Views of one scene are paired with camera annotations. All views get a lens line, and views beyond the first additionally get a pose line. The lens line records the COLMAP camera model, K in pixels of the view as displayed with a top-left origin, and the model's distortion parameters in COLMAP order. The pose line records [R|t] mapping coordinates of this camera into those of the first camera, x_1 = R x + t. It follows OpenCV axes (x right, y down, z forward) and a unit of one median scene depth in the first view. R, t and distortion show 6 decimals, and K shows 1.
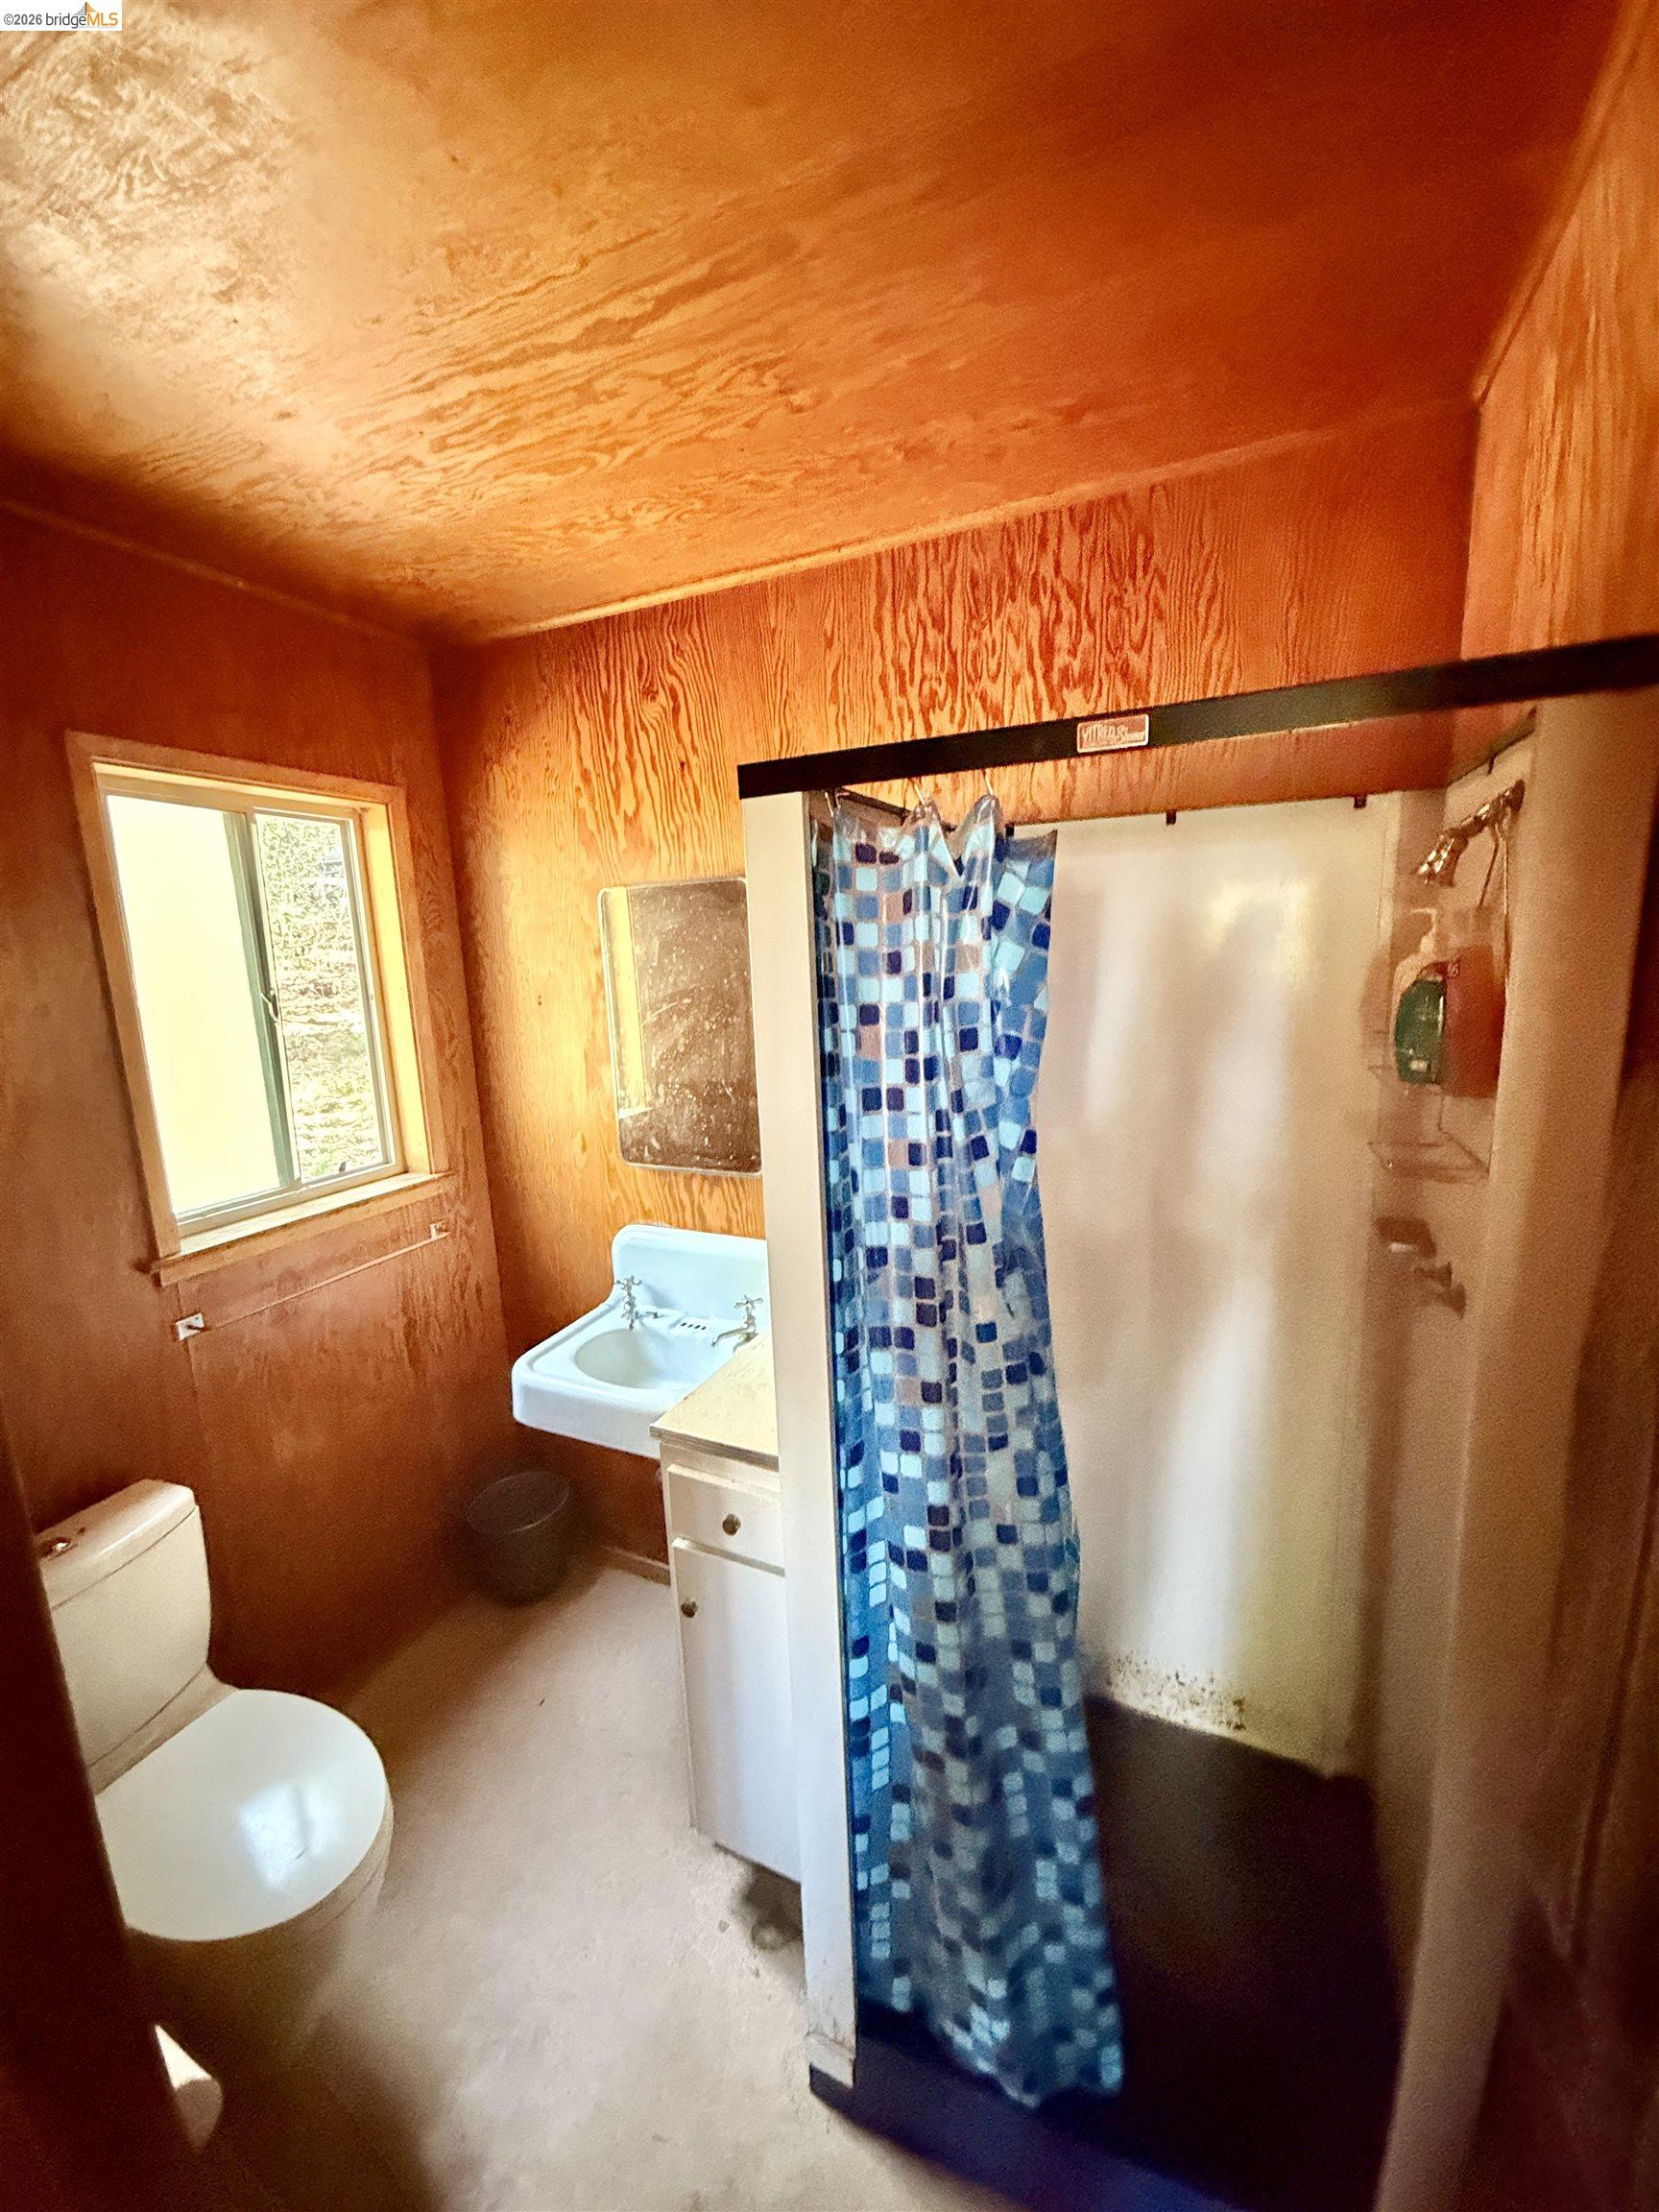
lens RADIAL K [[873.8, 0, 825.2], [0, 873.8, 1110.6], [0, 0, 1]] dist [-0.003684, 0.002759]
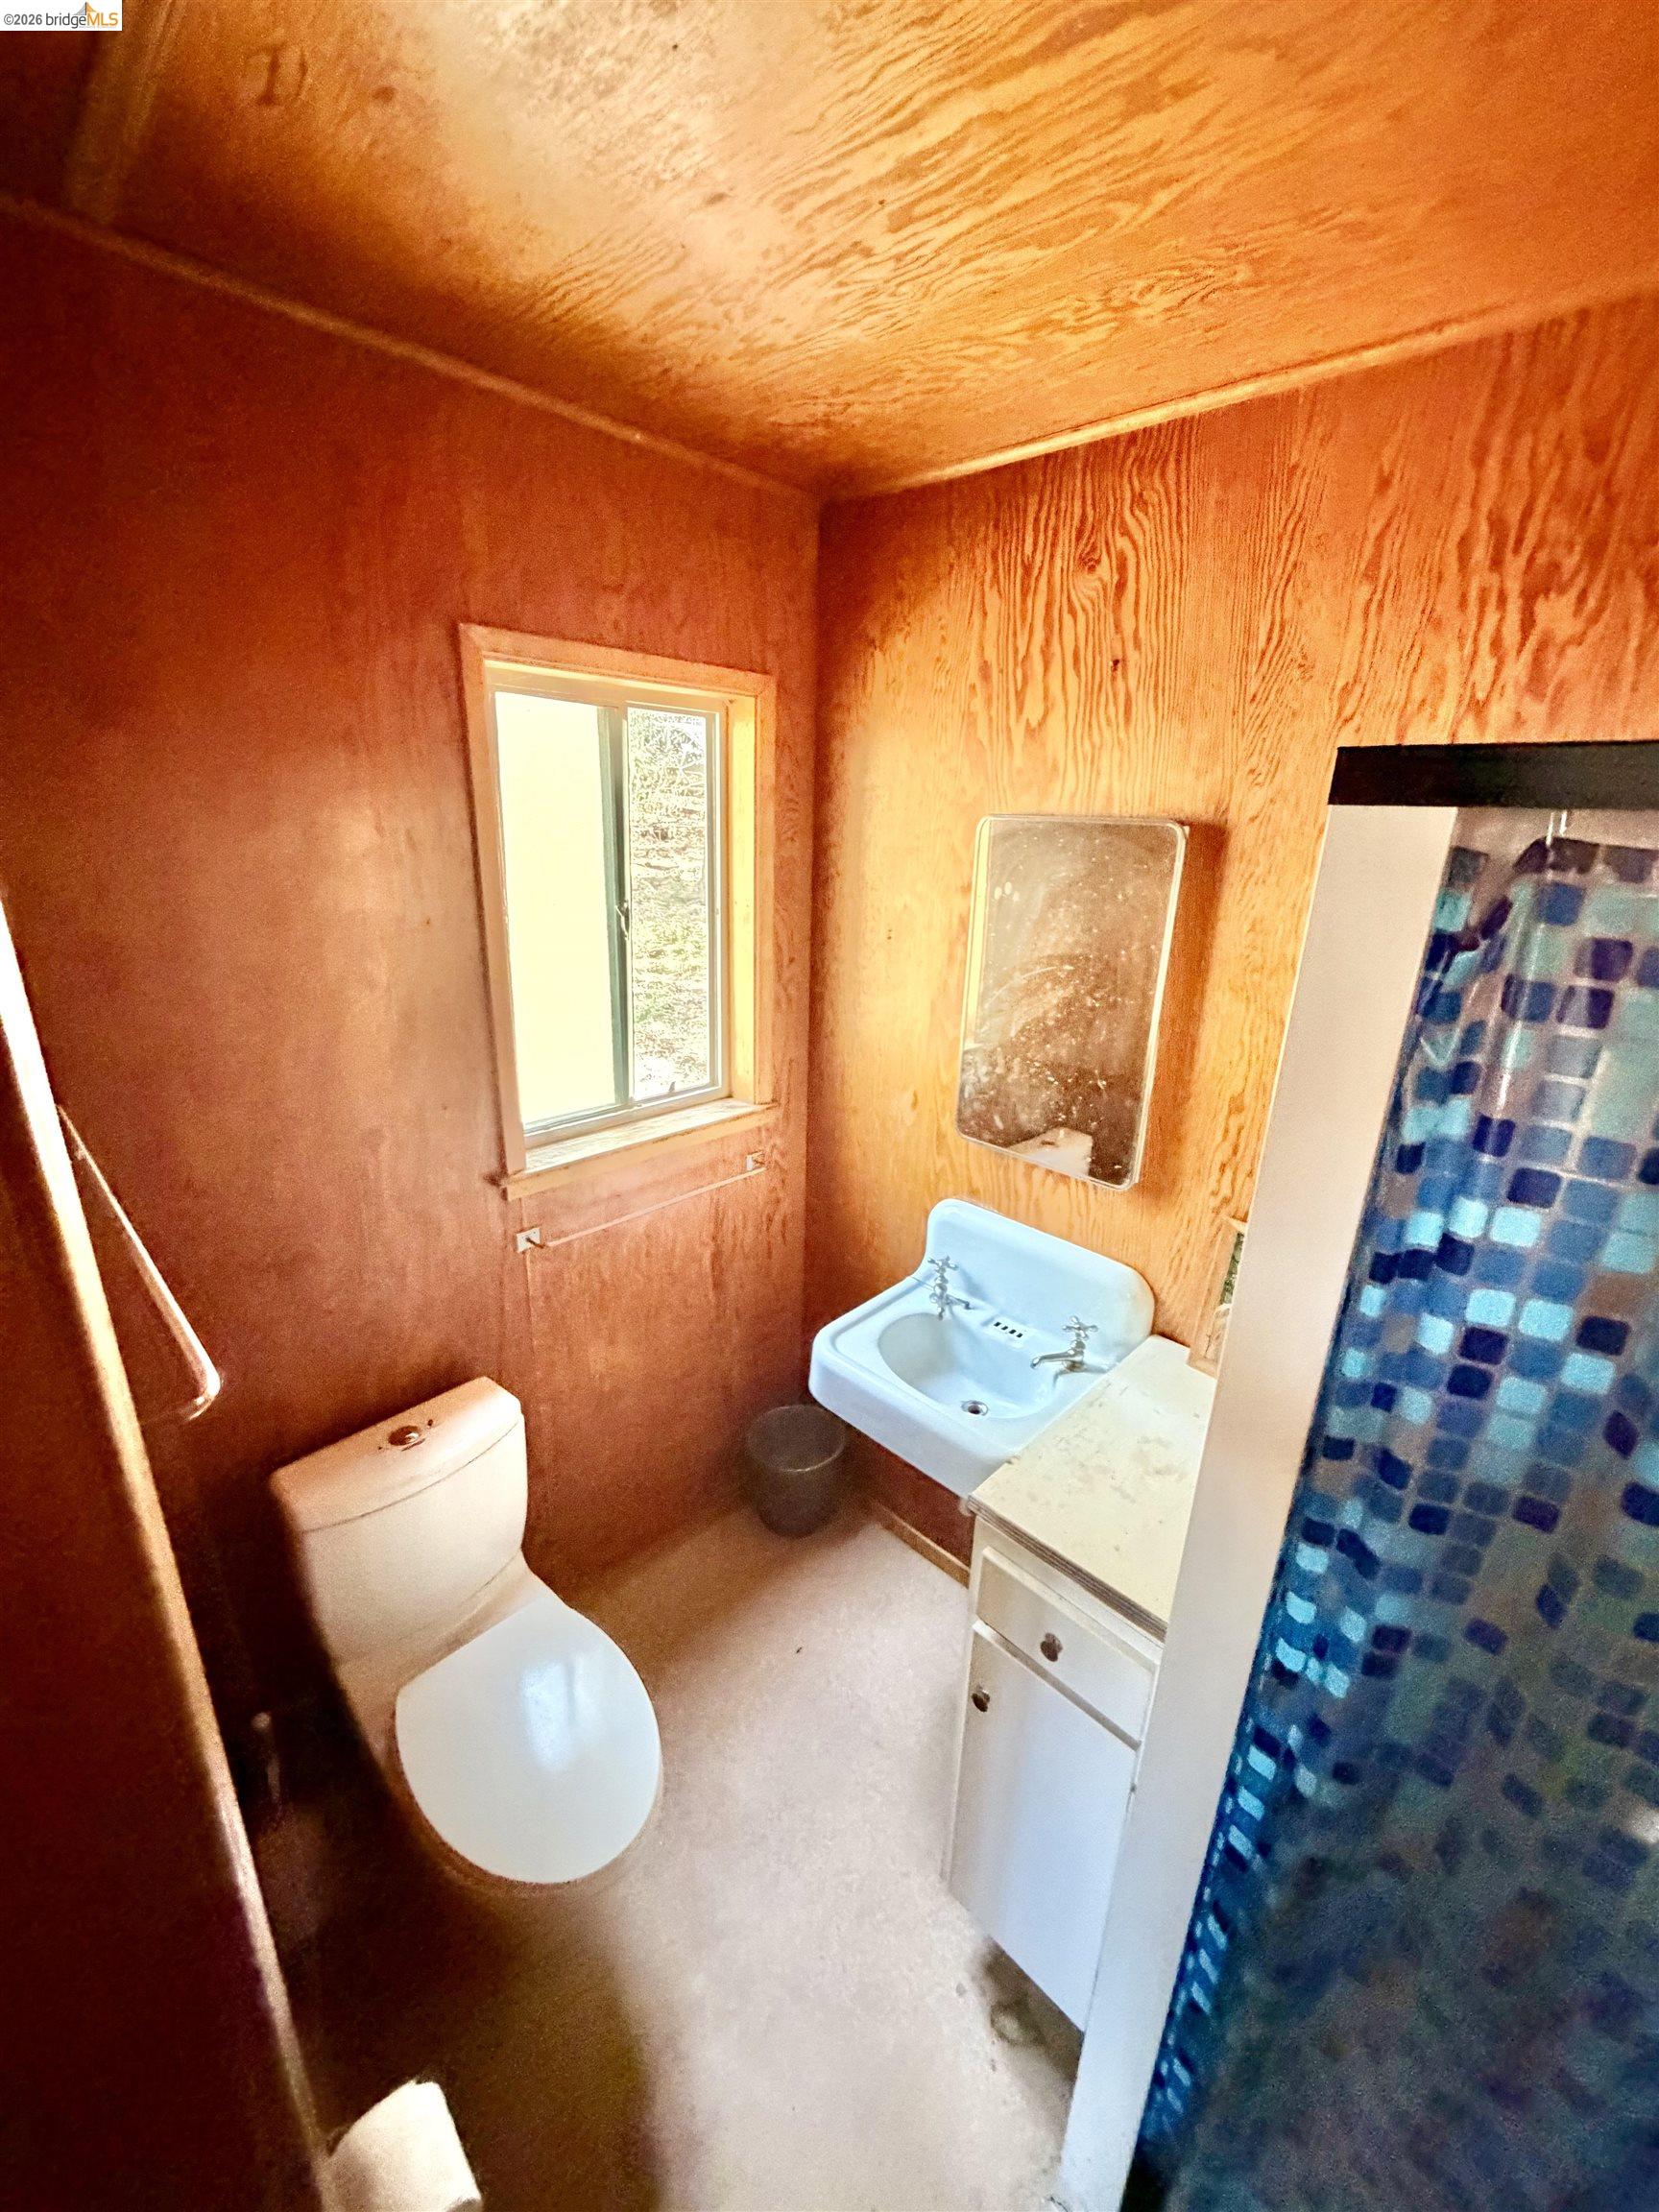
lens RADIAL K [[873.8, 0, 828.0], [0, 873.8, 1106.6], [0, 0, 1]] dist [-0.003684, 0.002759]
pose [[0.941277, 0.170312, -0.291533, -0.116428], [-0.125427, 0.978048, 0.166404, -0.112648], [0.313473, -0.120066, 0.941976, 0.152211]]
